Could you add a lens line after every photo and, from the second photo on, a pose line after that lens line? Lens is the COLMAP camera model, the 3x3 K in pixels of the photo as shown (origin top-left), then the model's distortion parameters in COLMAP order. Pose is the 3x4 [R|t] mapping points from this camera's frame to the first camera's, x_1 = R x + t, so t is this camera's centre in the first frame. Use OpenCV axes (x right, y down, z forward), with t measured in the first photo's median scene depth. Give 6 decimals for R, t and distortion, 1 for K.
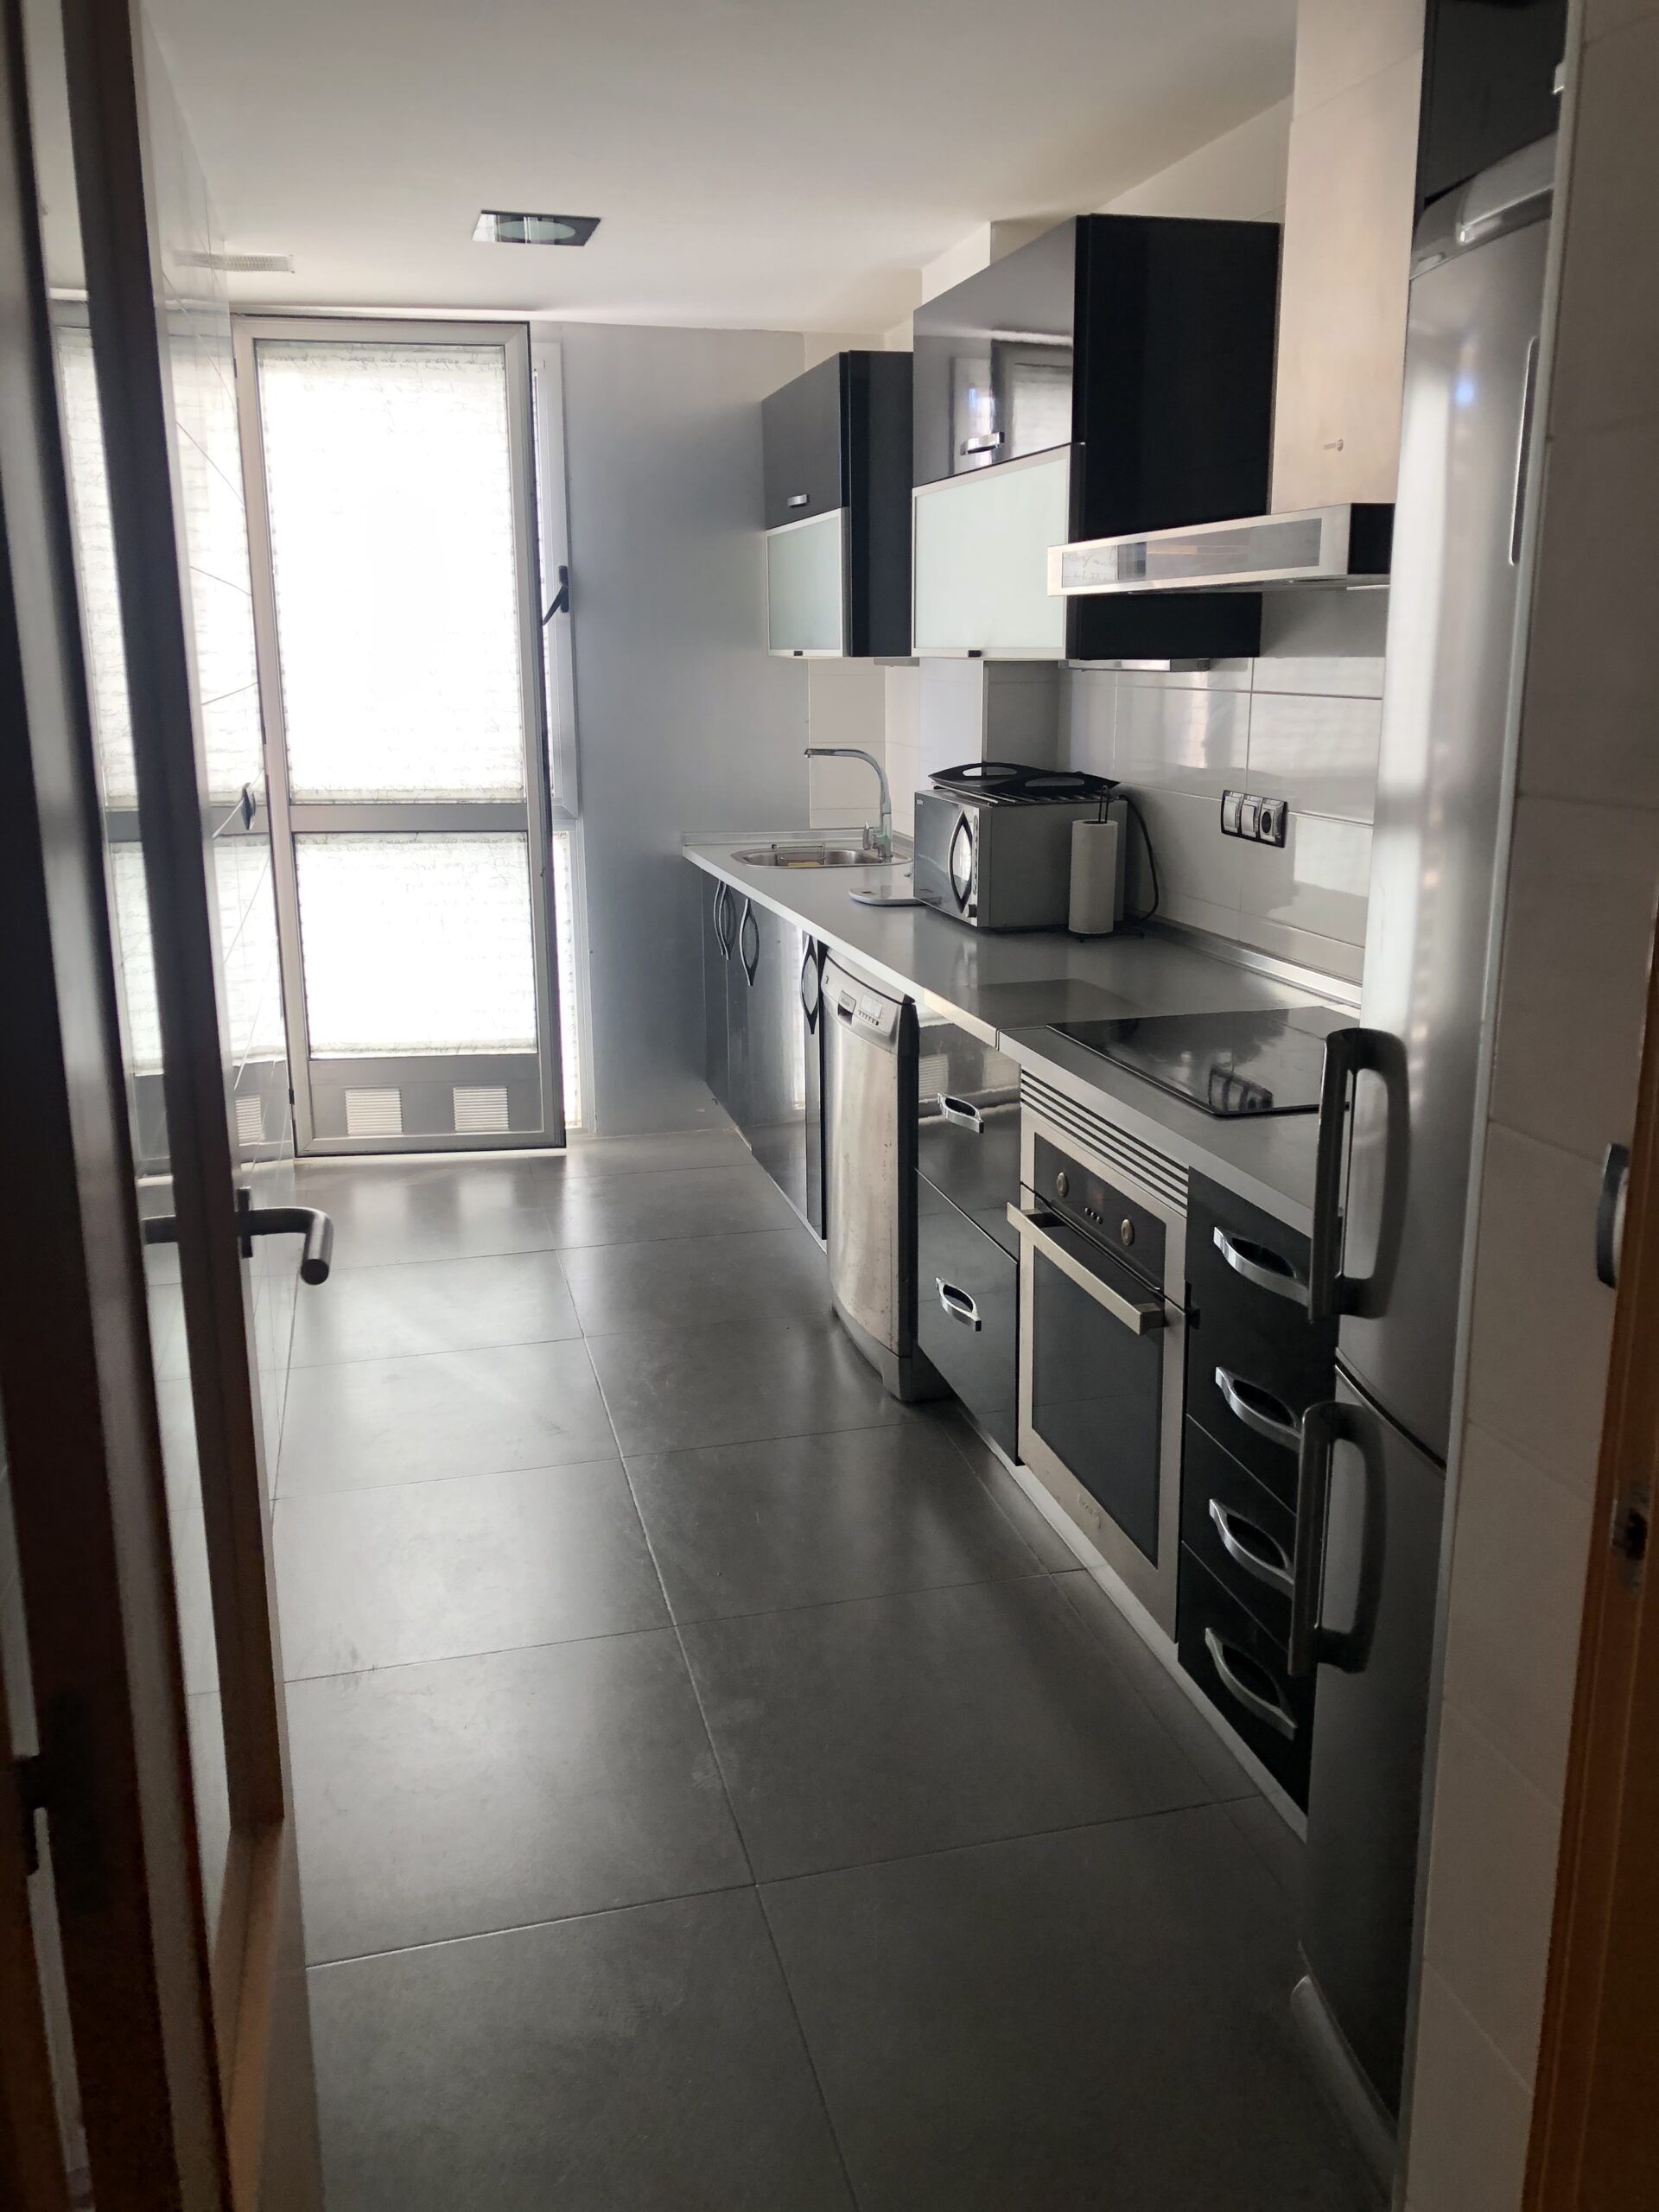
lens RADIAL K [[1820.7, 0, 831.9], [0, 1820.7, 1101.9], [0, 0, 1]] dist [0.029636, -0.010763]
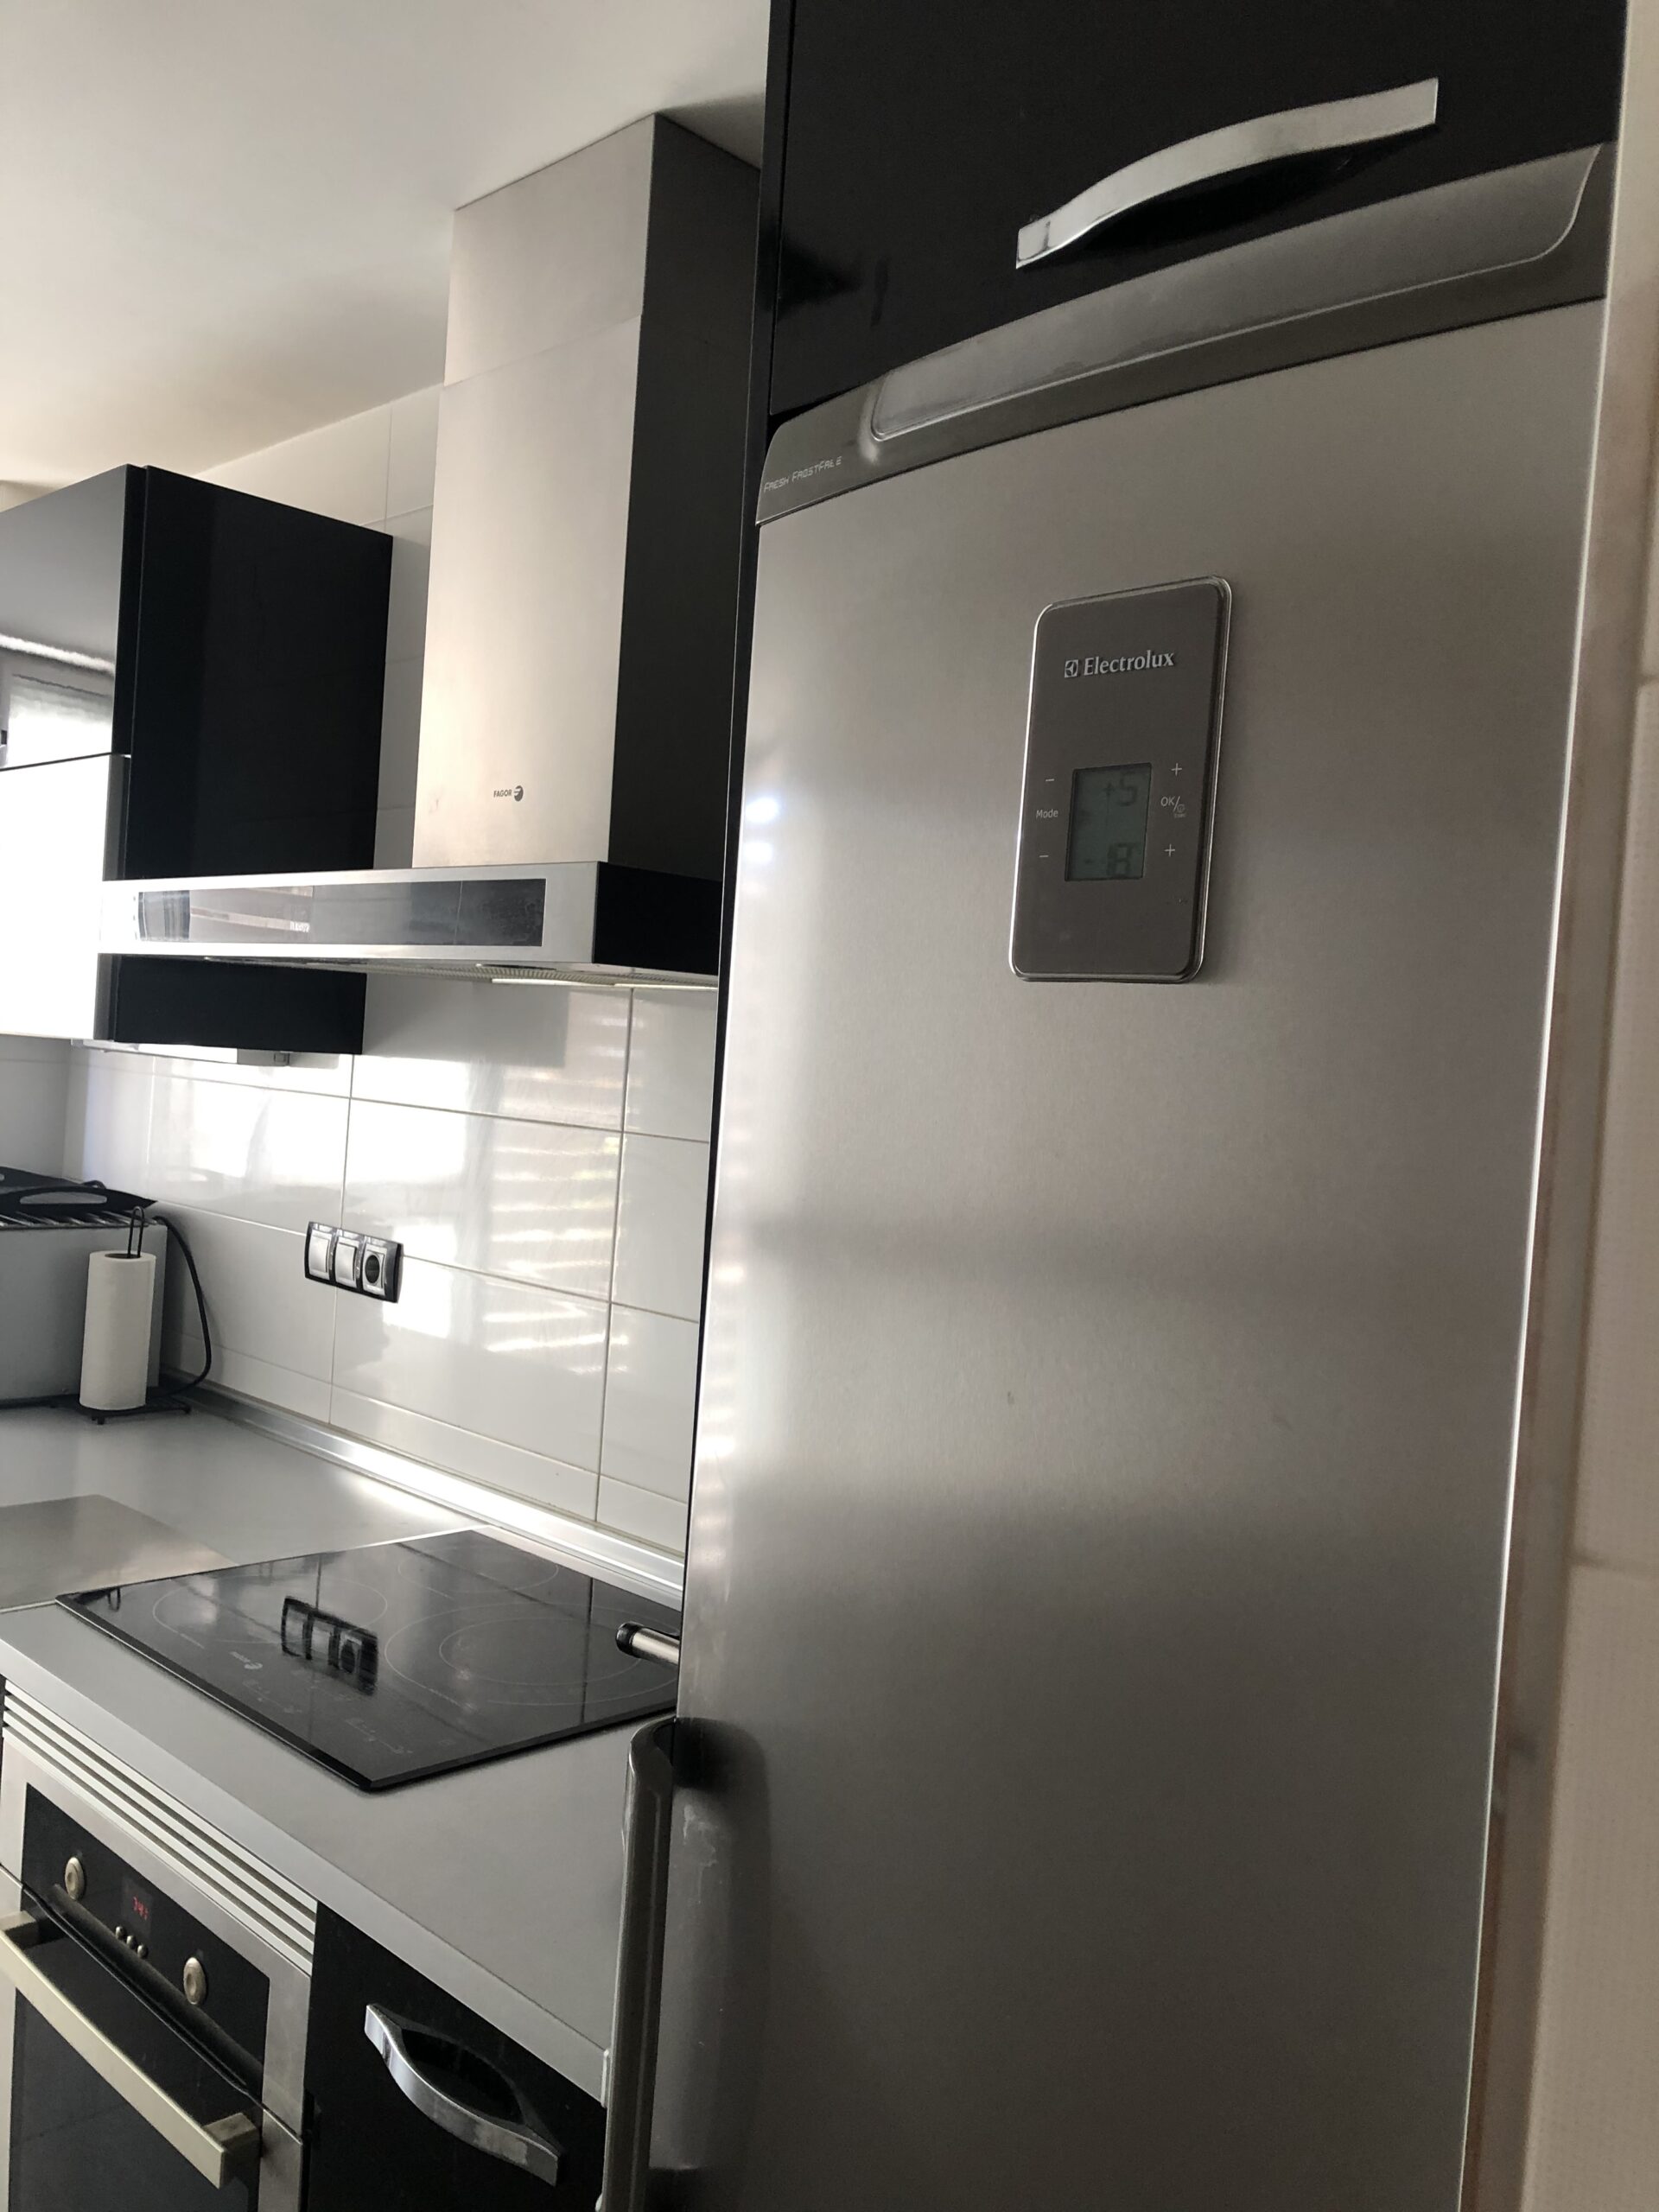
lens RADIAL K [[1820.7, 0, 830.3], [0, 1820.7, 1100.8], [0, 0, 1]] dist [0.029636, -0.010763]
pose [[0.860236, 0.055160, 0.506904, 0.014610], [0.049889, 0.980257, -0.191331, -0.066849], [-0.507450, 0.189879, 0.840500, 0.254097]]
